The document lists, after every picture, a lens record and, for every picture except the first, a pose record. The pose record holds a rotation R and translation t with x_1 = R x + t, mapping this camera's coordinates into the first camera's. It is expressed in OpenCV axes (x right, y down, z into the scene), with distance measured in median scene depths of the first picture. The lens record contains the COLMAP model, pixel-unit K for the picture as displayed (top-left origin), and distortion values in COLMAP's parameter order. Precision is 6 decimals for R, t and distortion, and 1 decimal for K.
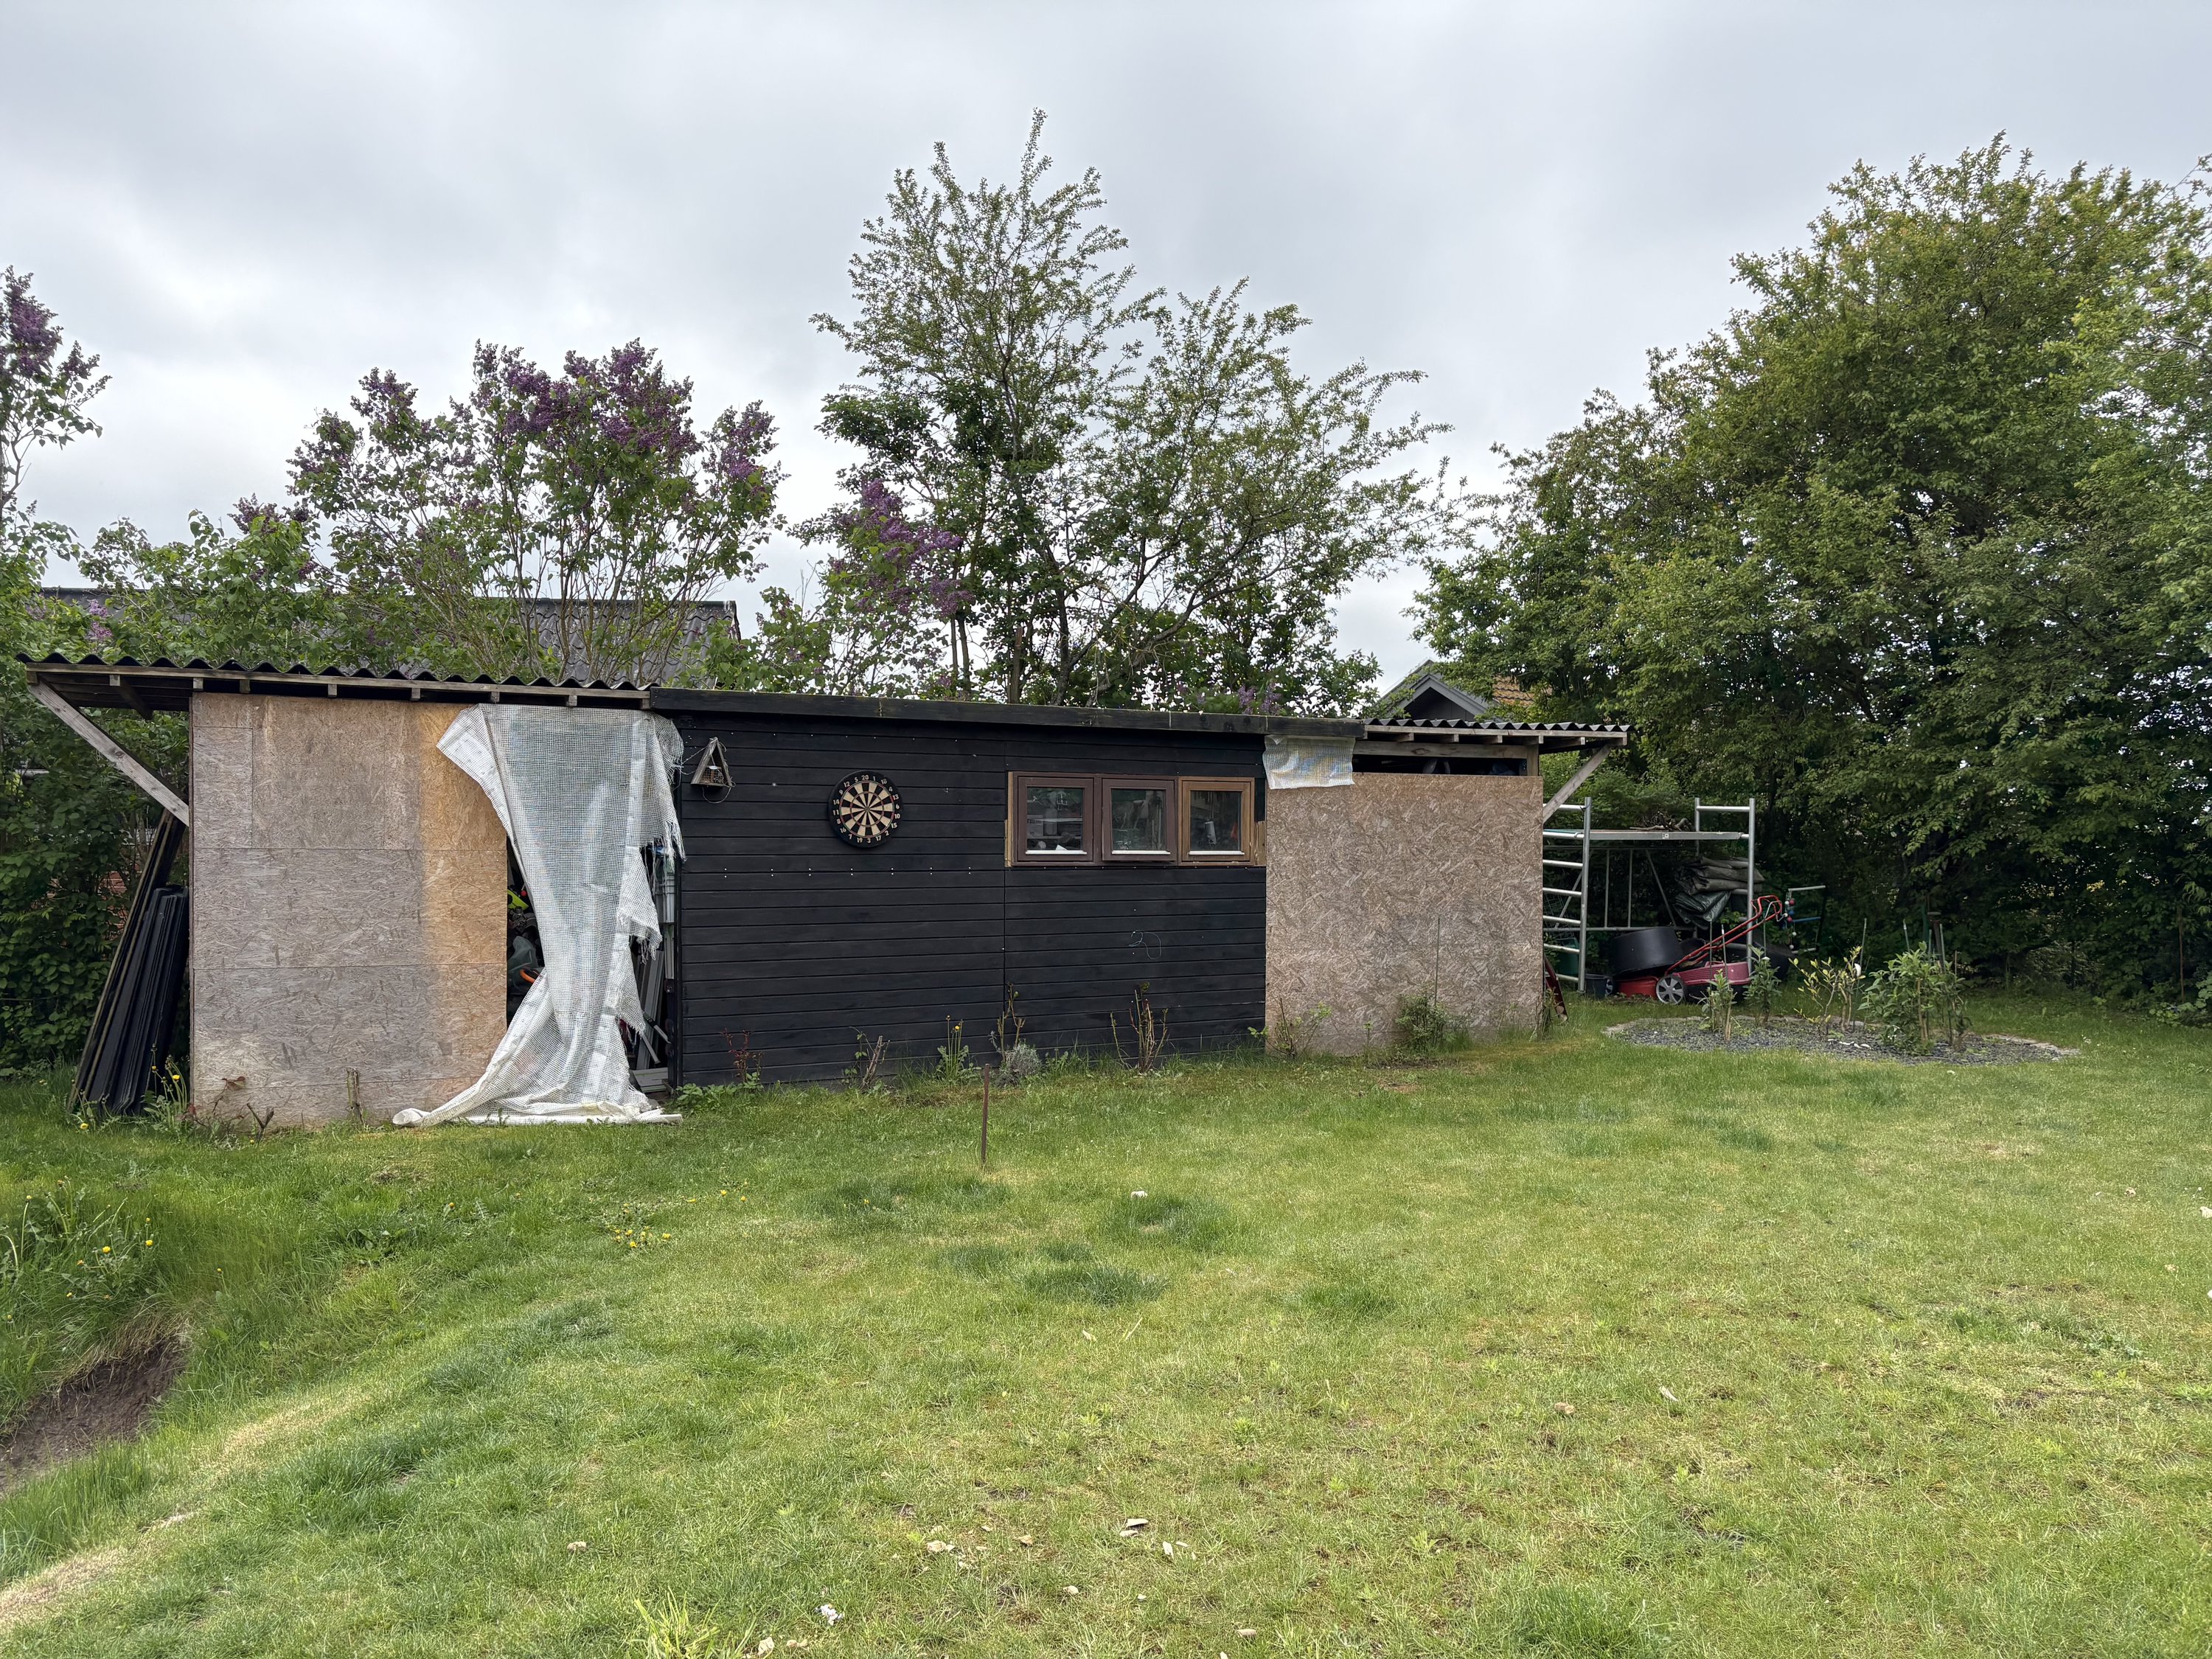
lens RADIAL K [[1662.9, 0, 1082.3], [0, 1662.9, 801.6], [0, 0, 1]] dist [0.079629, -0.094750]
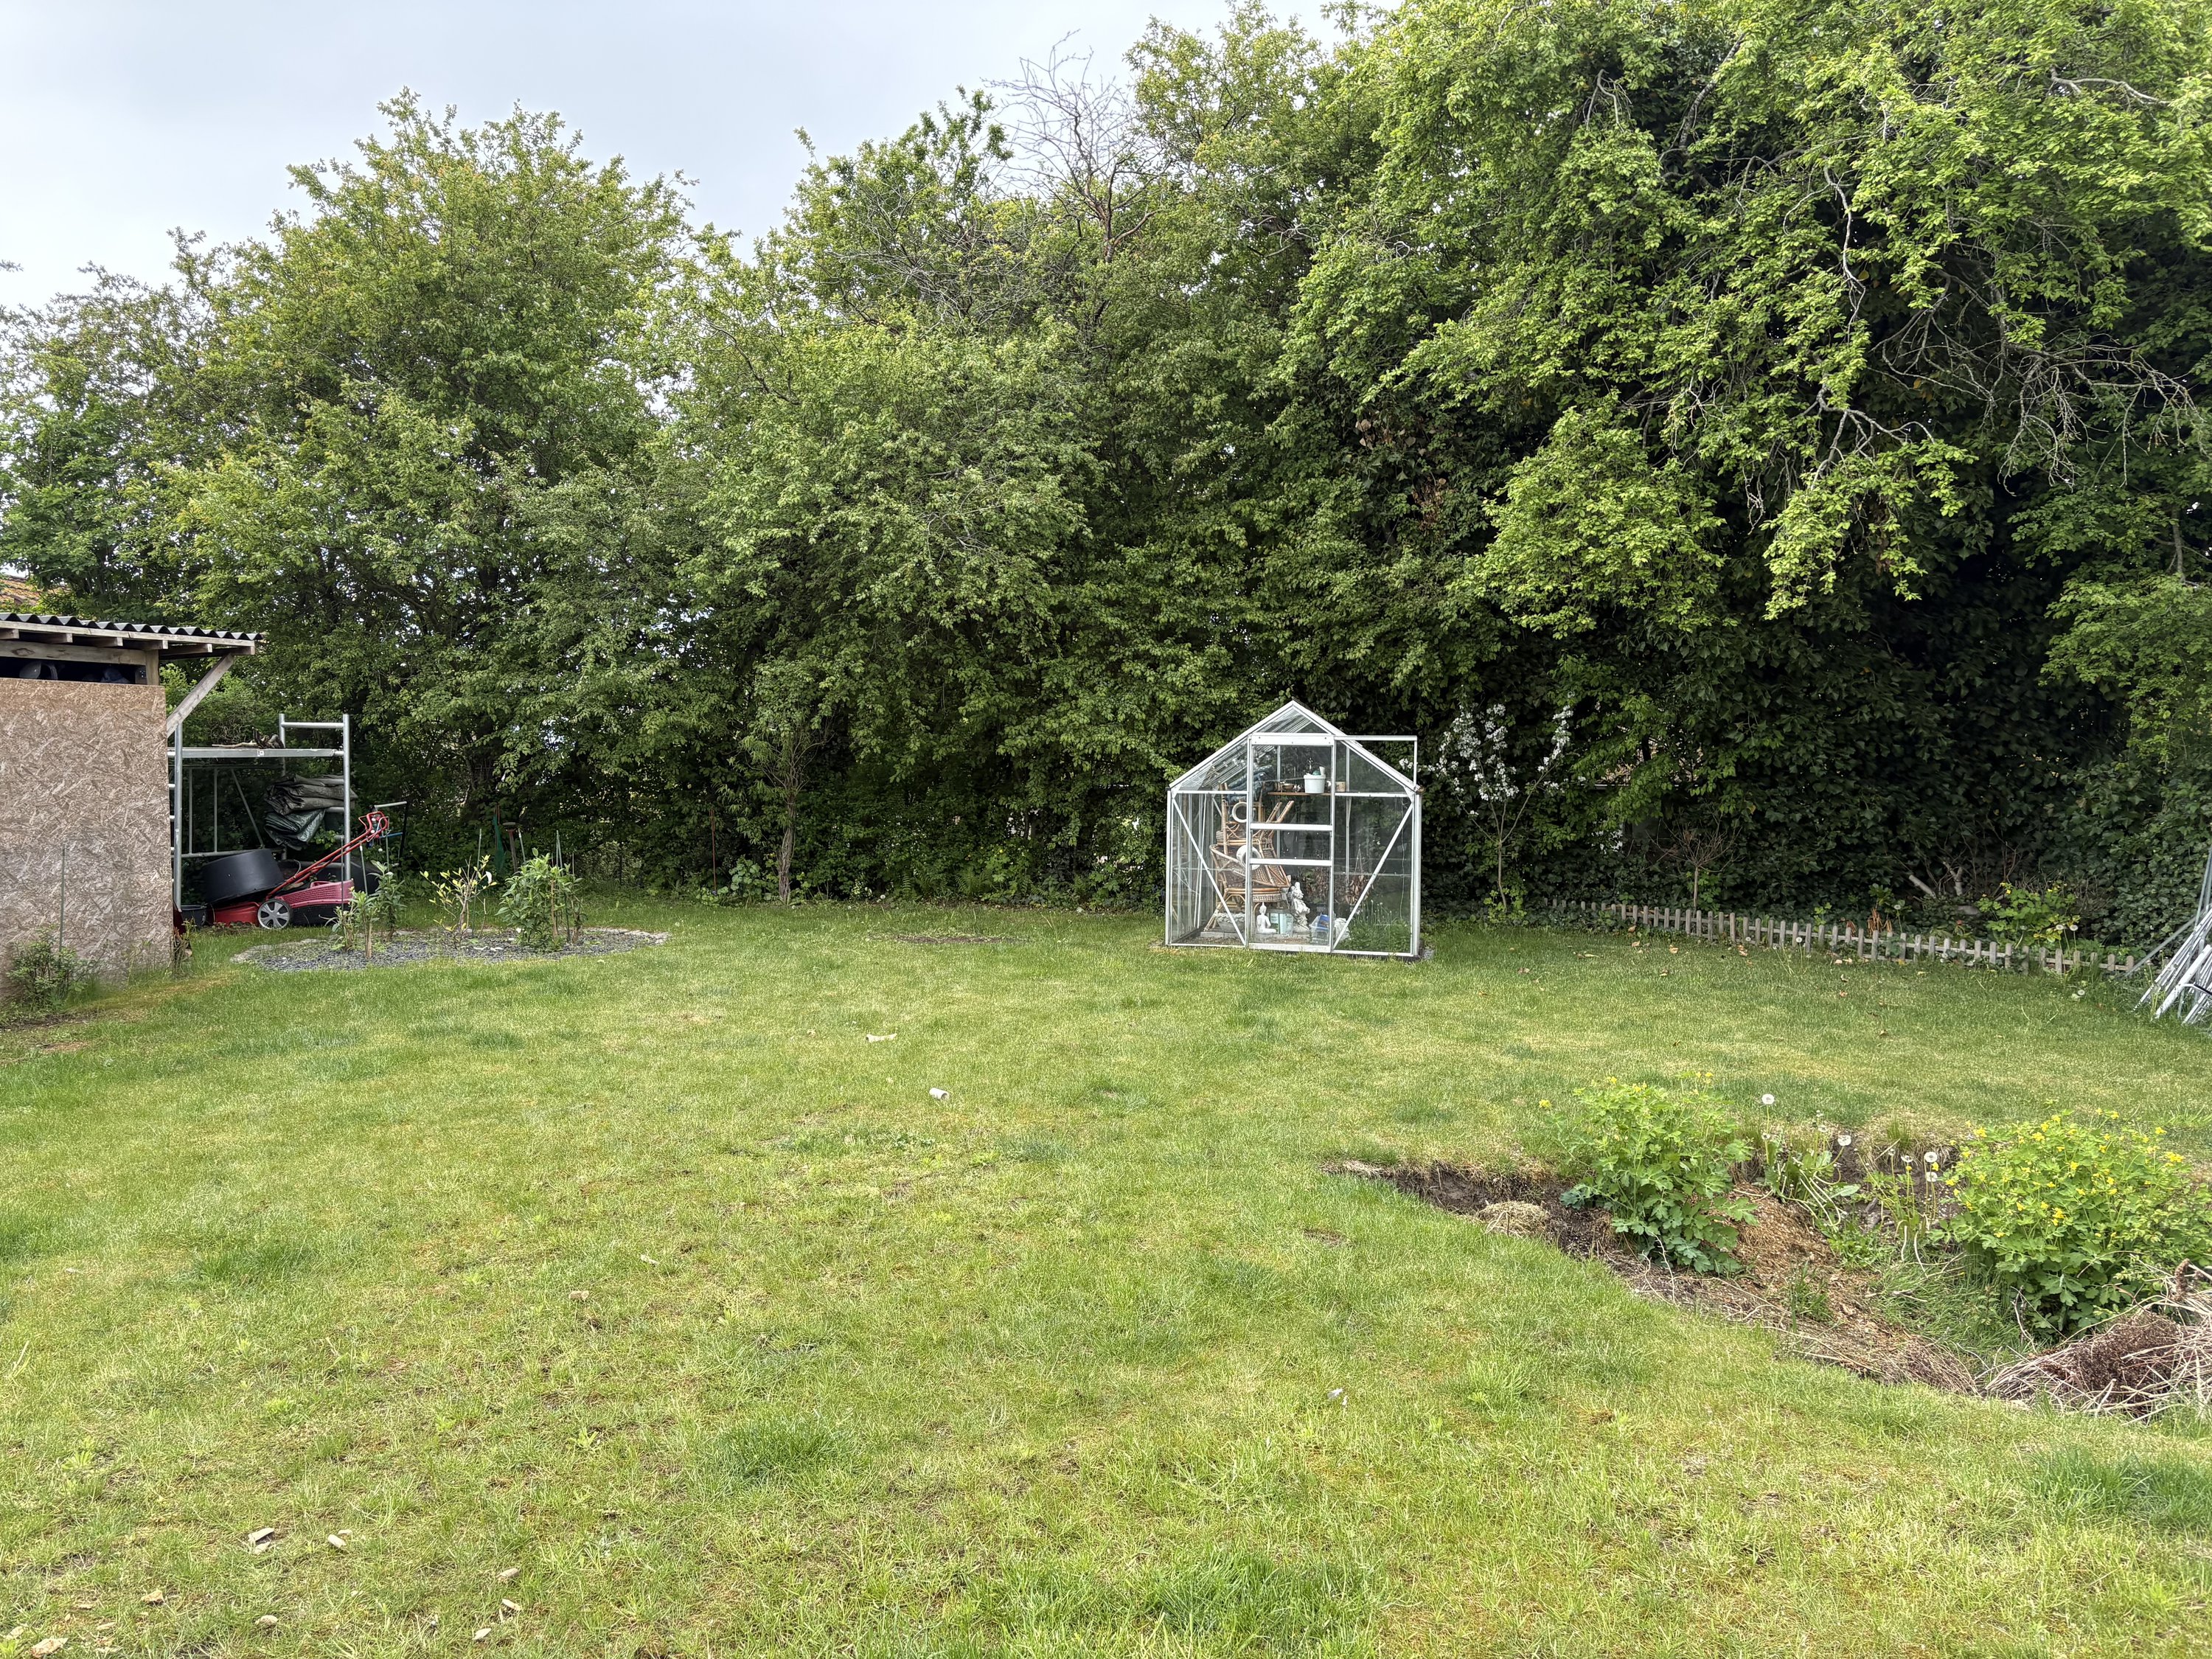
lens RADIAL K [[1662.9, 0, 1082.3], [0, 1662.9, 801.6], [0, 0, 1]] dist [0.079629, -0.094750]
pose [[0.636349, -0.028398, 0.770879, -0.111224], [-0.006452, 0.999091, 0.042131, 0.005605], [-0.771375, -0.031784, 0.635587, 0.045500]]
